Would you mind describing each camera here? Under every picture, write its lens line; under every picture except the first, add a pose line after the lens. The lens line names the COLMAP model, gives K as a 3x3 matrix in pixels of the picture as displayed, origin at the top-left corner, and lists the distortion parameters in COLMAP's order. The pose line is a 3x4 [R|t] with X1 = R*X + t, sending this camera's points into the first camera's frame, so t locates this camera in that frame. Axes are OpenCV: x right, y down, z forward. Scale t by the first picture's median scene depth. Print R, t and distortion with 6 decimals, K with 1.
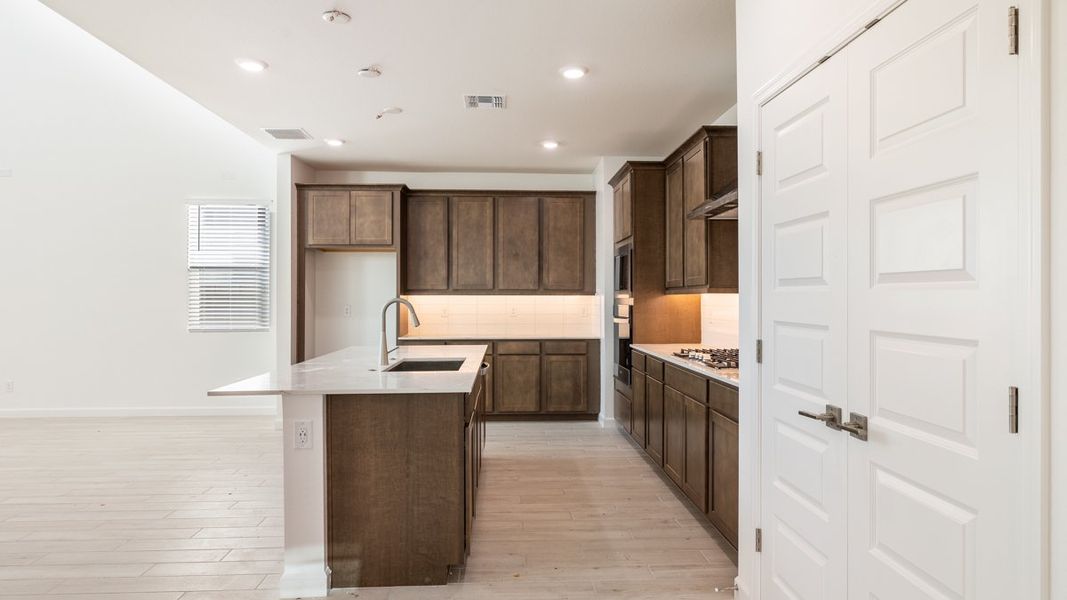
lens RADIAL K [[611.7, 0, 533.6], [0, 611.7, 295.7], [0, 0, 1]] dist [0.000628, 0.000117]
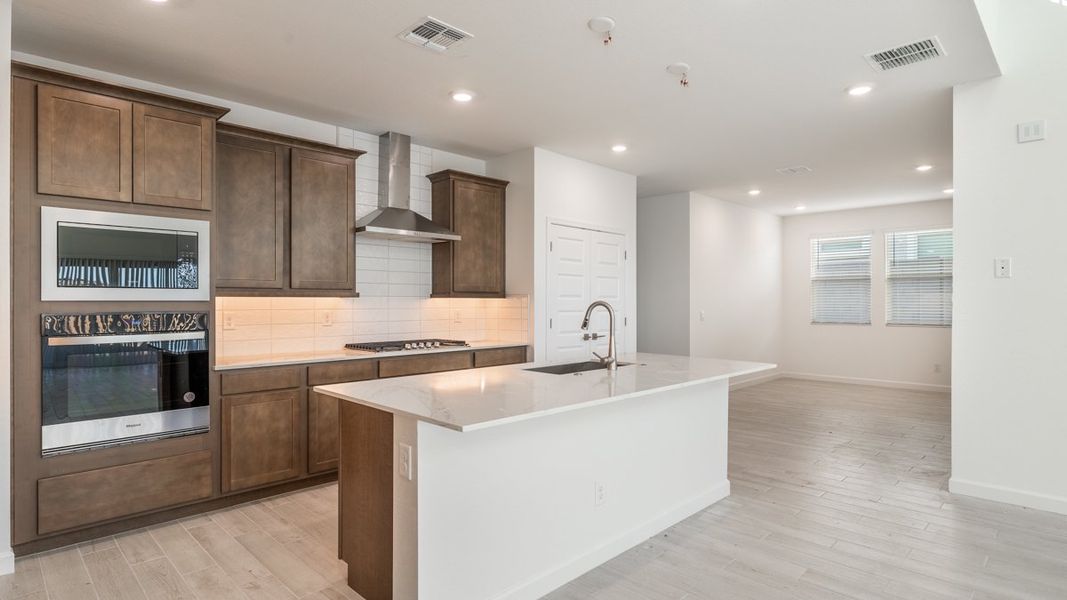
lens RADIAL K [[552.8, 0, 536.6], [0, 552.8, 303.8], [0, 0, 1]] dist [-0.001369, 0.000221]
pose [[-0.674539, -0.003659, 0.738230, -0.462894], [-0.004543, 0.999989, 0.000805, 0.003953], [-0.738225, -0.002810, -0.674549, 0.957473]]
